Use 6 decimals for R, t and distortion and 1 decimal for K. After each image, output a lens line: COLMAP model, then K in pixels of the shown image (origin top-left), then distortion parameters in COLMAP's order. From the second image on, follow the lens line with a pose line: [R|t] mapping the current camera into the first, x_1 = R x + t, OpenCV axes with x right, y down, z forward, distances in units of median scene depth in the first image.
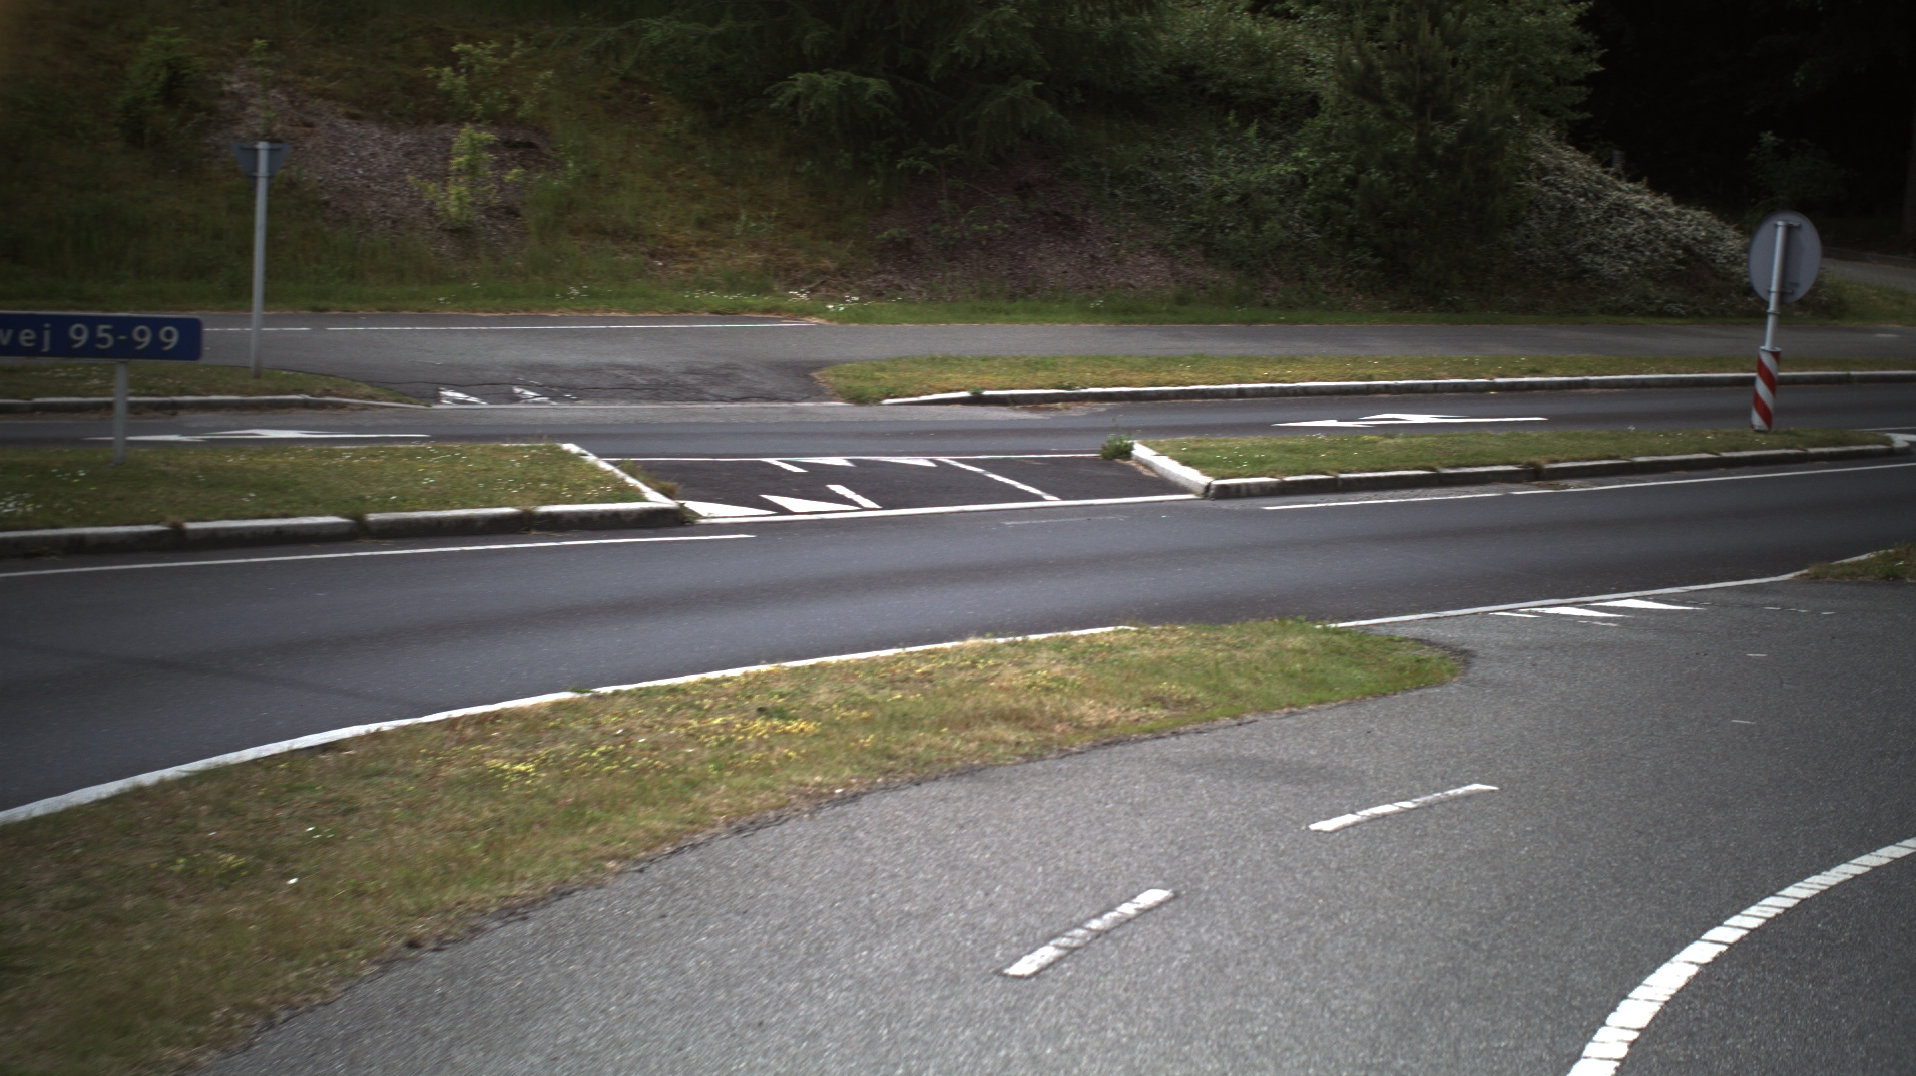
lens RADIAL K [[3301.2, 0, 961.4], [0, 3301.2, 528.6], [0, 0, 1]] dist [-0.258969, 0.000000]
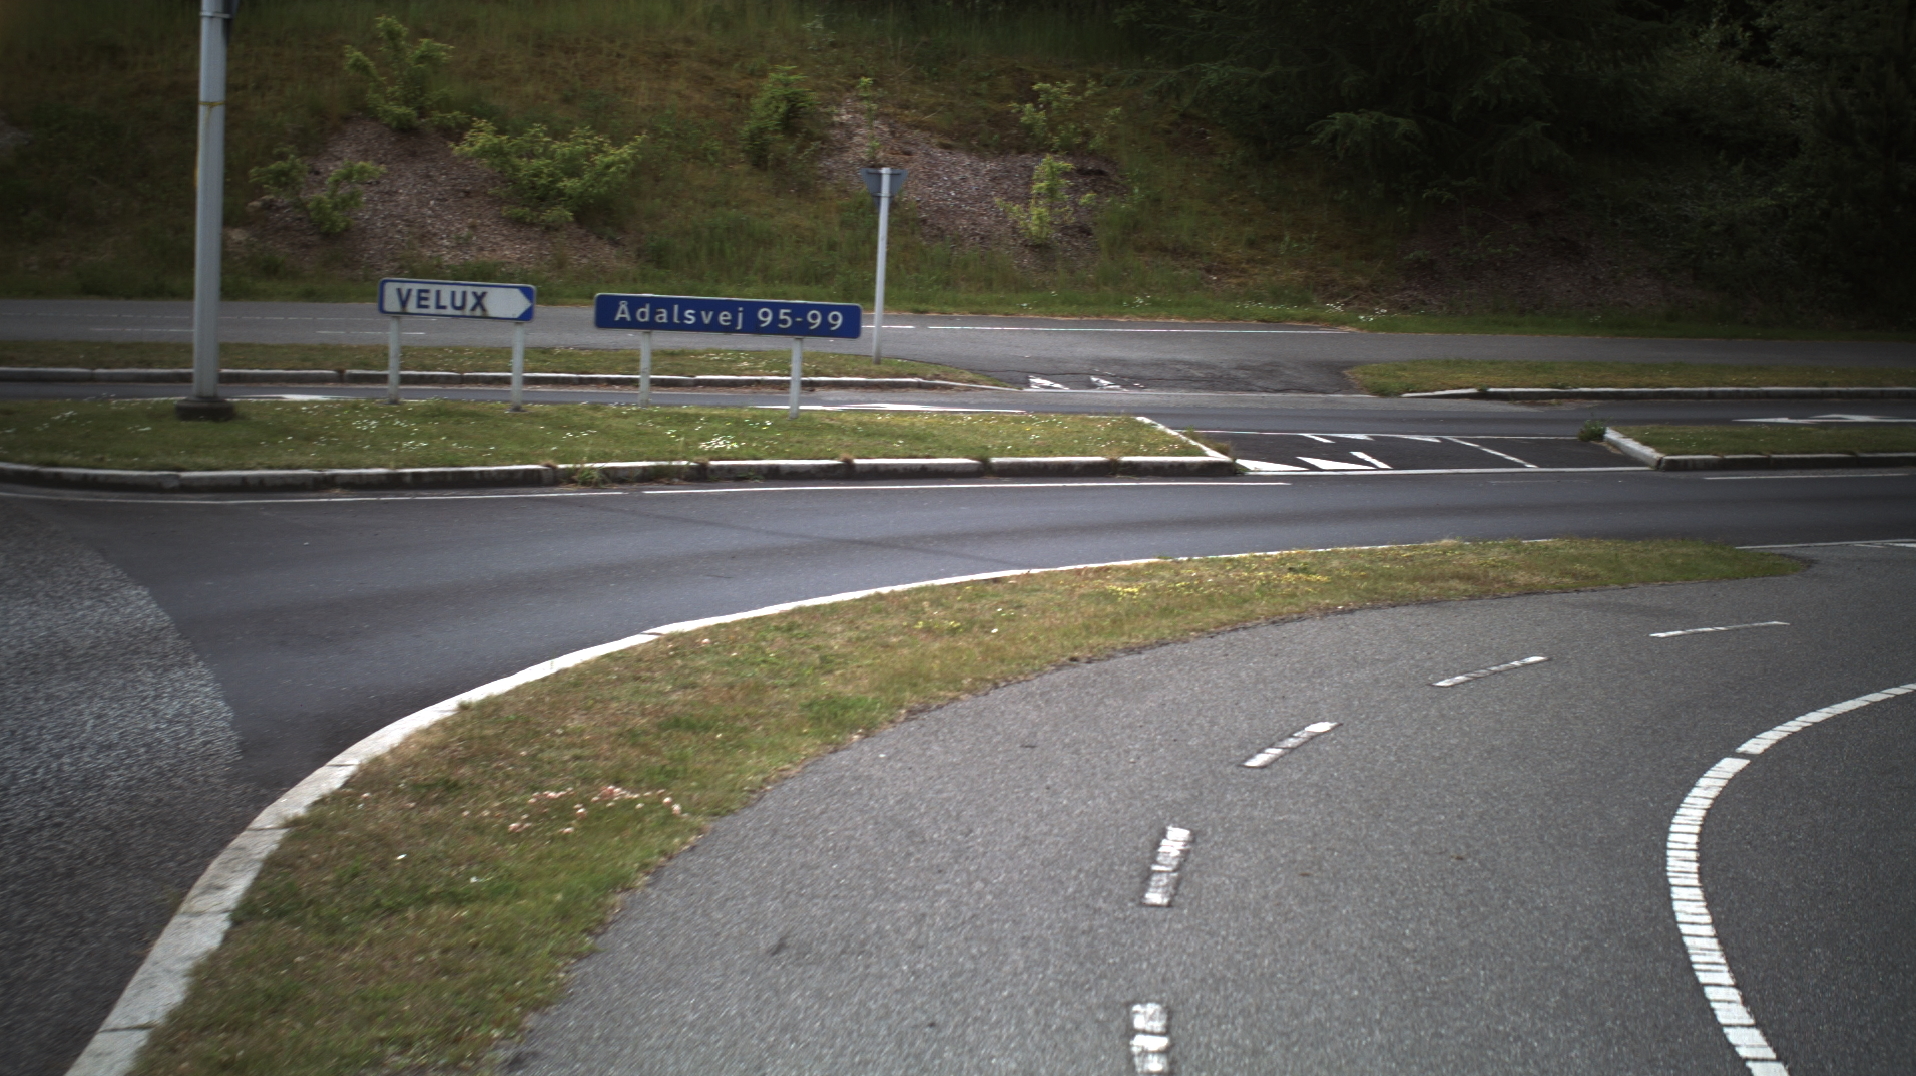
lens RADIAL K [[3301.2, 0, 964.6], [0, 3301.2, 548.7], [0, 0, 1]] dist [-0.258969, 0.000000]
pose [[0.986600, 0.021369, -0.161755, 0.010405], [-0.021724, 0.999764, -0.000428, 0.016473], [0.161708, 0.003936, 0.986831, -0.148219]]
